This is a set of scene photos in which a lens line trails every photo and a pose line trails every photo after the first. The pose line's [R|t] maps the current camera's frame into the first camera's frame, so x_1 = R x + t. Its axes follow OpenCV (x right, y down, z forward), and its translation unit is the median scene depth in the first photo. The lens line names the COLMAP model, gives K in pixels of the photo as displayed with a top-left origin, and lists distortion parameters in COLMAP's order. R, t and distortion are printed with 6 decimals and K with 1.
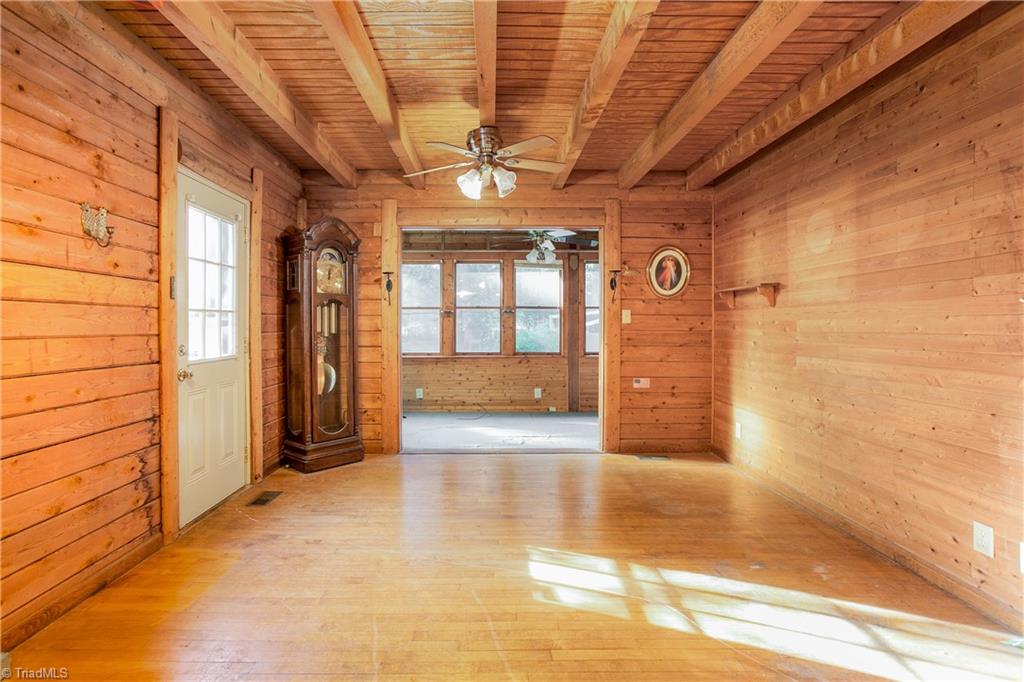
lens RADIAL K [[500.7, 0, 506.2], [0, 500.7, 333.4], [0, 0, 1]] dist [-0.020628, 0.003255]
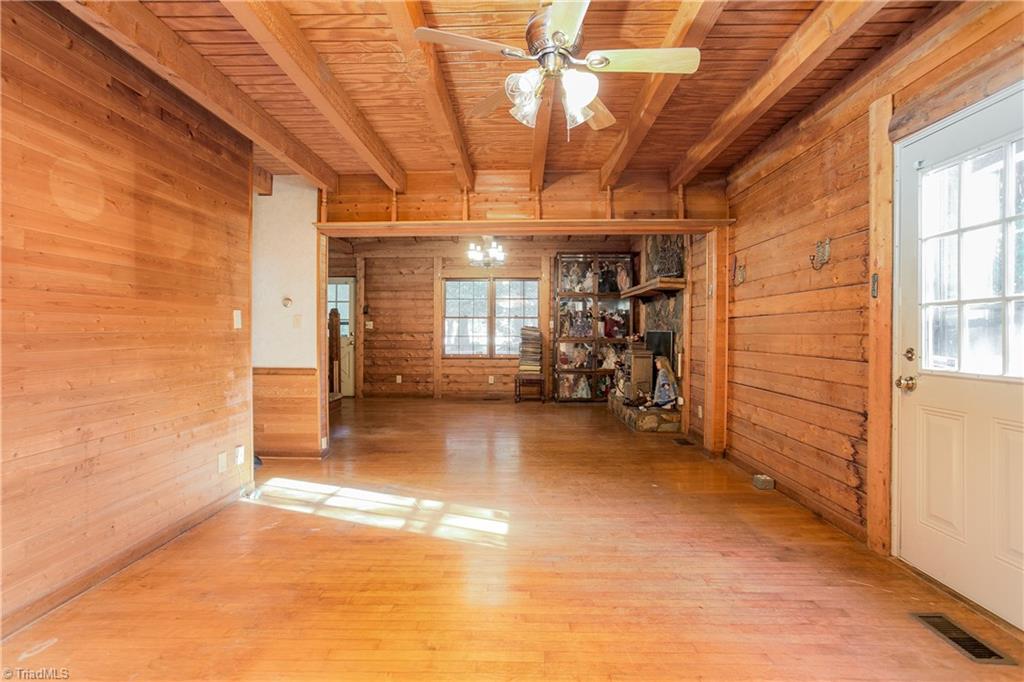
lens RADIAL K [[500.7, 0, 505.9], [0, 500.7, 336.6], [0, 0, 1]] dist [-0.020628, 0.003255]
pose [[-0.997771, -0.002072, 0.066706, -0.025109], [-0.000663, 0.999776, 0.021134, -0.013127], [-0.066735, 0.021043, -0.997549, 1.905655]]
